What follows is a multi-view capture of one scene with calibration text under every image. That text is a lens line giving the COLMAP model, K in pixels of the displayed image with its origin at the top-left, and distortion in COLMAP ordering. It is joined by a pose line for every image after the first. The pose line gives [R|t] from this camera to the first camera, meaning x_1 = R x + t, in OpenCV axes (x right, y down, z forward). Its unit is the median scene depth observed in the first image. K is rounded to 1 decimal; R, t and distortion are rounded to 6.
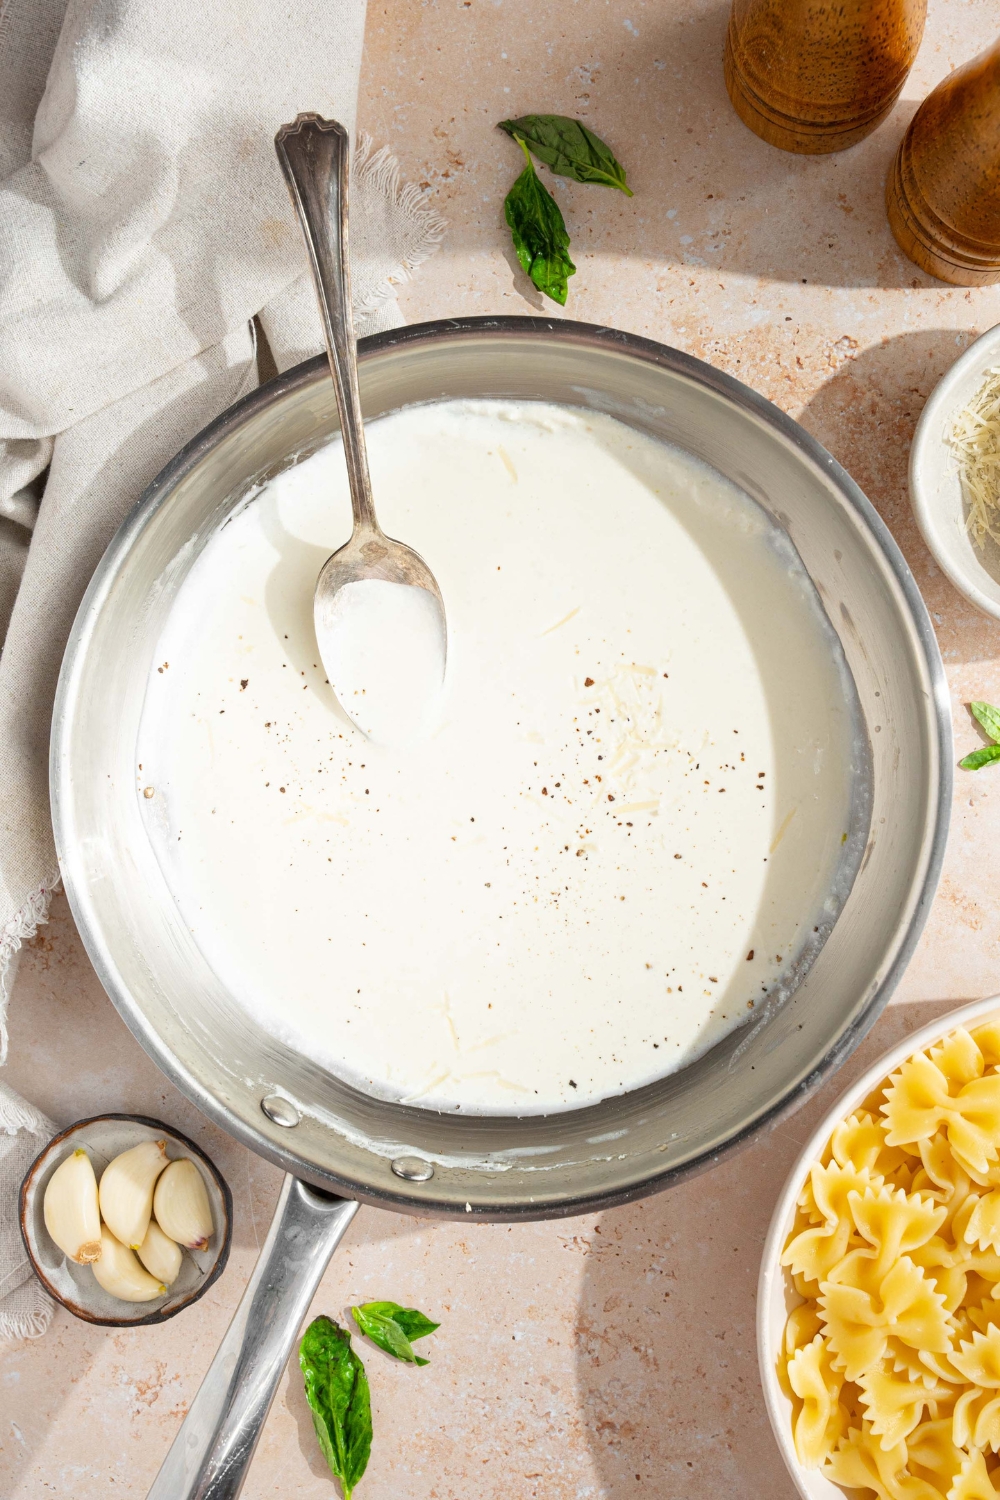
lens RADIAL K [[1668.3, 0, 466.7], [0, 1668.3, 748.9], [0, 0, 1]] dist [-0.010975, 0.078317]
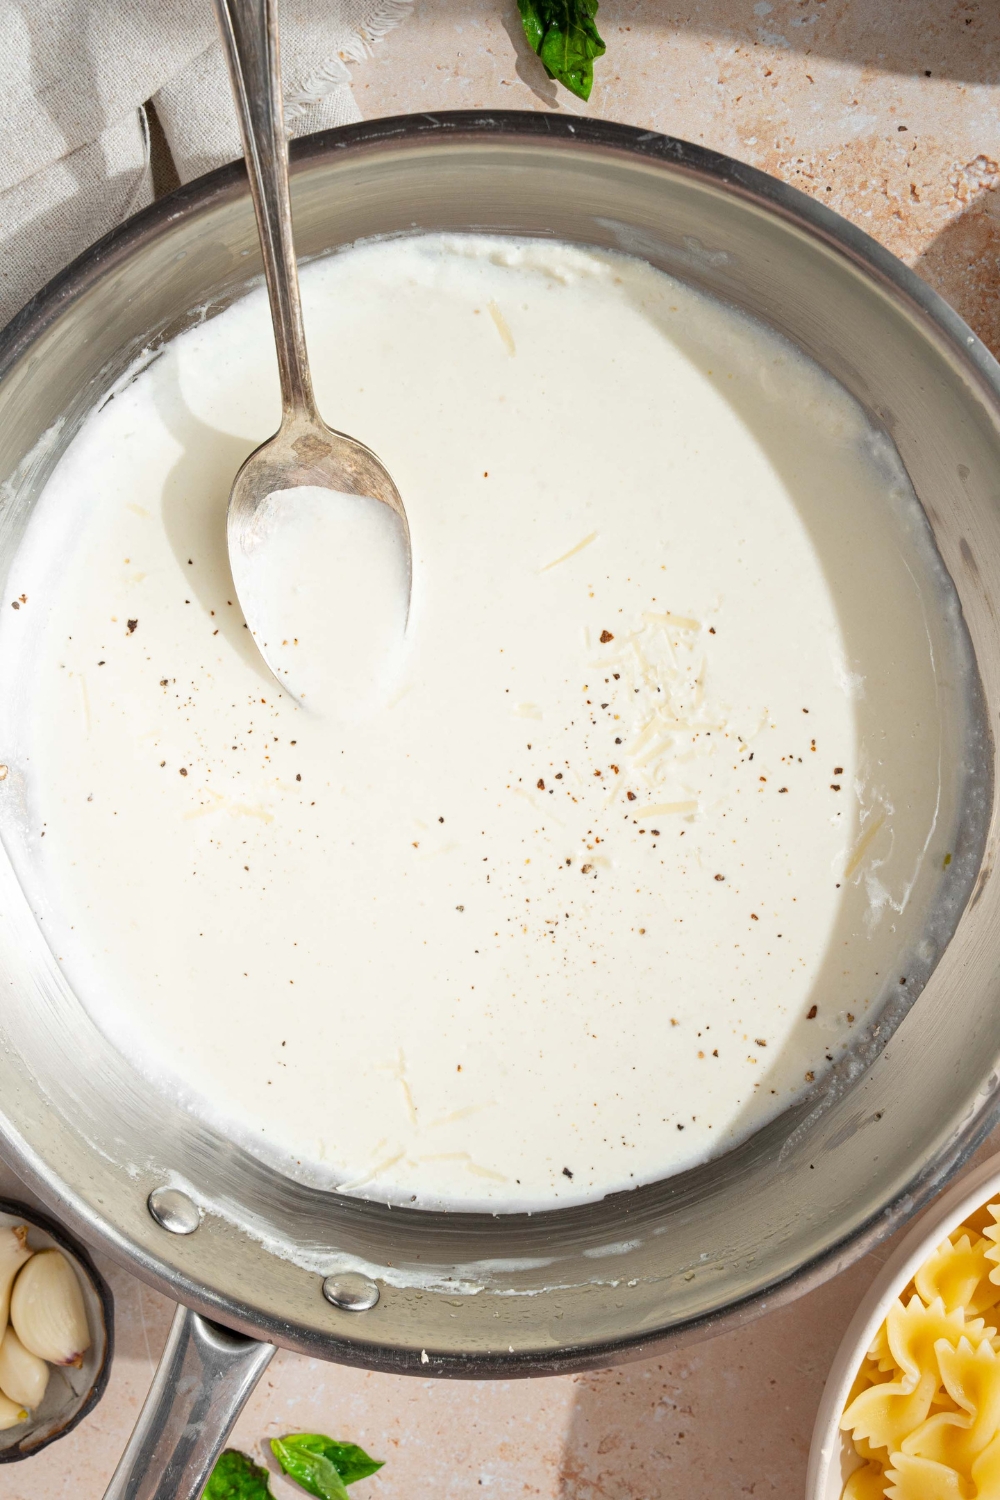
lens RADIAL K [[1668.3, 0, 466.7], [0, 1668.3, 748.9], [0, 0, 1]] dist [-0.010975, 0.078317]
pose [[0.999603, 0.021853, 0.017771, 0.000787], [-0.023504, 0.994833, 0.098764, -0.062159], [-0.015521, -0.099143, 0.994952, 0.274578]]
